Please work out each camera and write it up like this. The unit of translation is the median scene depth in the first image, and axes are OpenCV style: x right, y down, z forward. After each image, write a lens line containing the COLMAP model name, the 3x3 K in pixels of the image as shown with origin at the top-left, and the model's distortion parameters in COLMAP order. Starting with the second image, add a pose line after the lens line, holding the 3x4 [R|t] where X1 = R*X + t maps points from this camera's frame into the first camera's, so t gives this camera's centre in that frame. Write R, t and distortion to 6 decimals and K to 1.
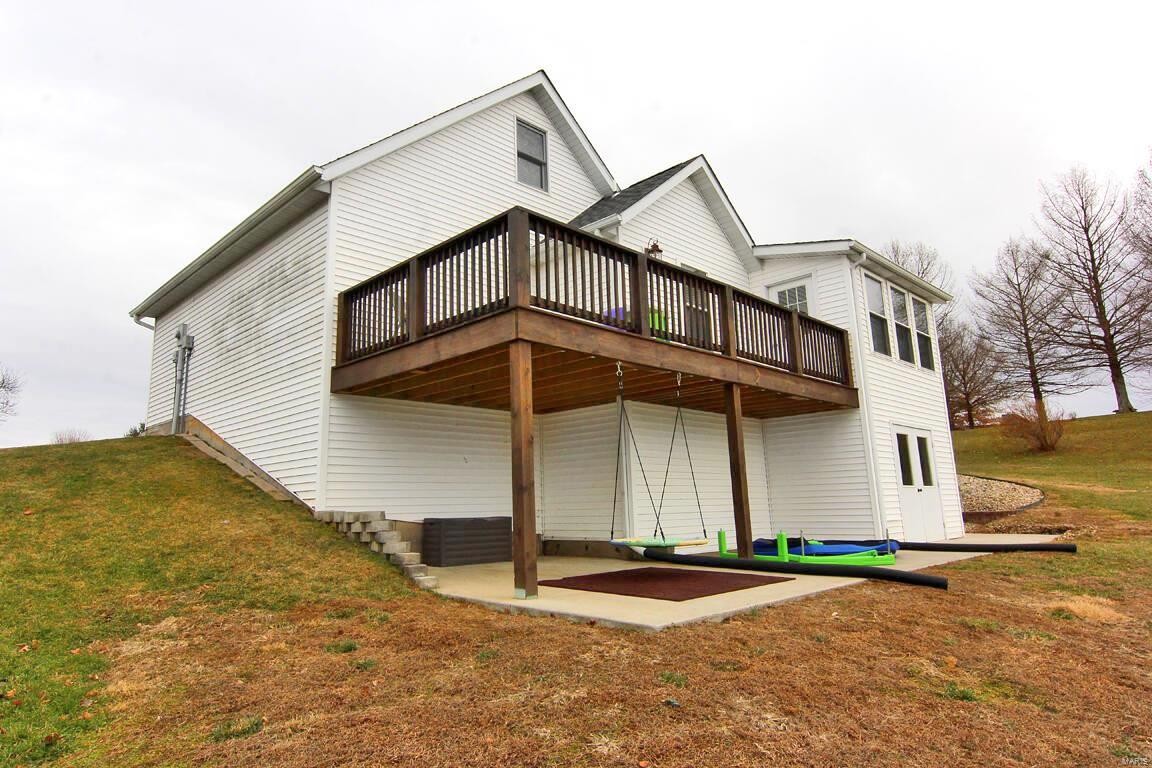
lens RADIAL K [[689.4, 0, 576.0], [0, 689.4, 384.0], [0, 0, 1]] dist [0.002016, 0.000353]
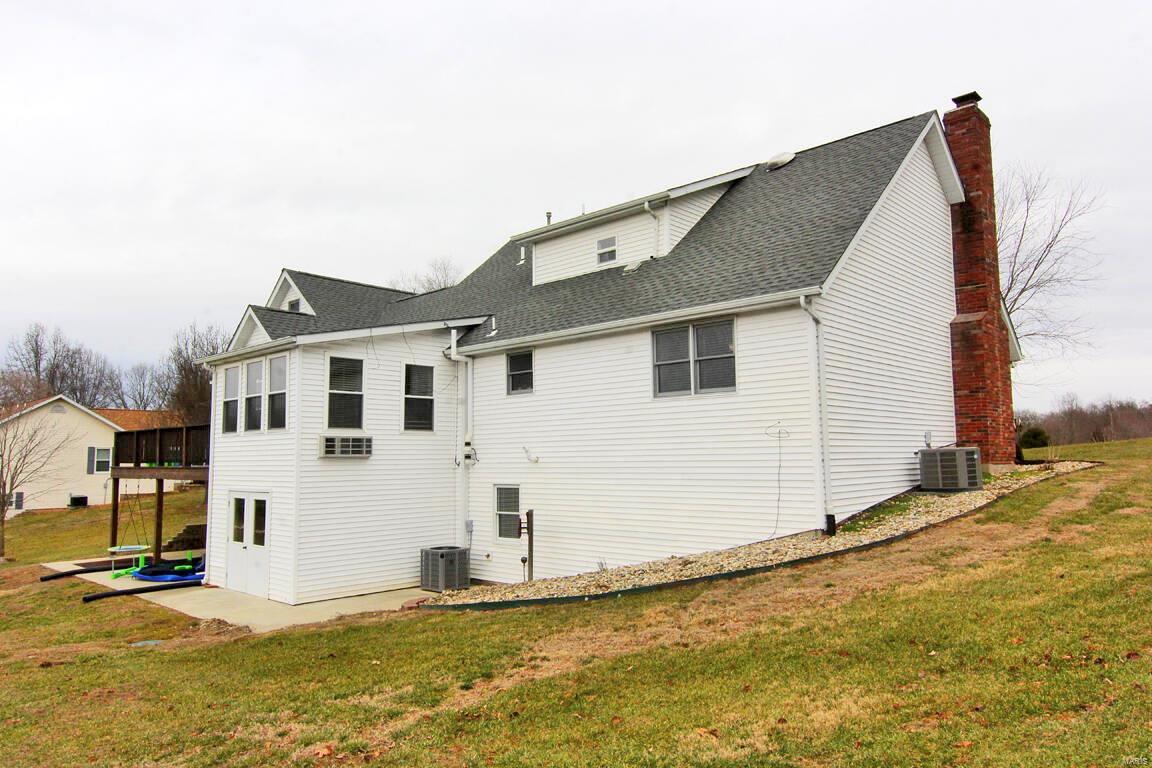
lens RADIAL K [[785.6, 0, 576.0], [0, 785.6, 384.0], [0, 0, 1]] dist [-0.000987, -0.000249]
pose [[0.031959, -0.071204, -0.996950, 1.891781], [0.188978, 0.979898, -0.063929, 0.077055], [0.981461, -0.186359, 0.044772, 1.577064]]
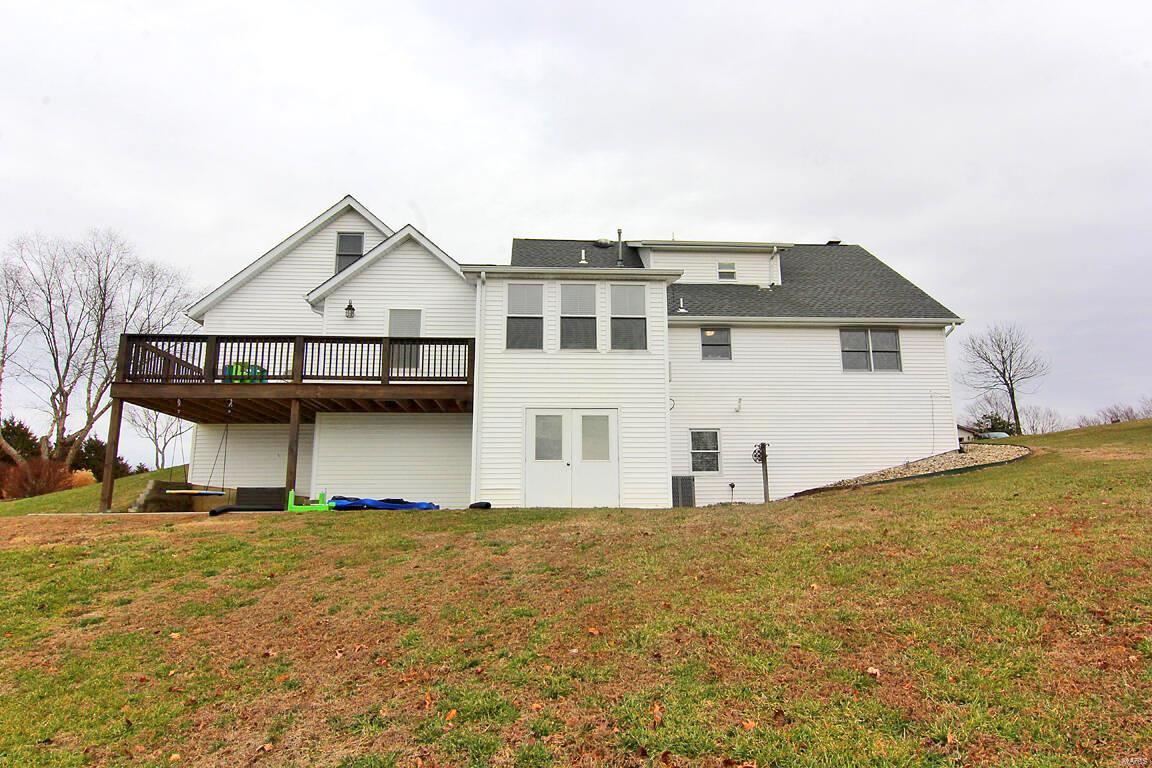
lens RADIAL K [[689.4, 0, 576.0], [0, 689.4, 384.0], [0, 0, 1]] dist [0.002016, 0.000353]
pose [[0.760275, -0.112944, -0.639708, 1.280020], [0.108591, 0.993009, -0.046263, 0.080651], [0.640461, -0.034294, 0.767225, 0.152622]]
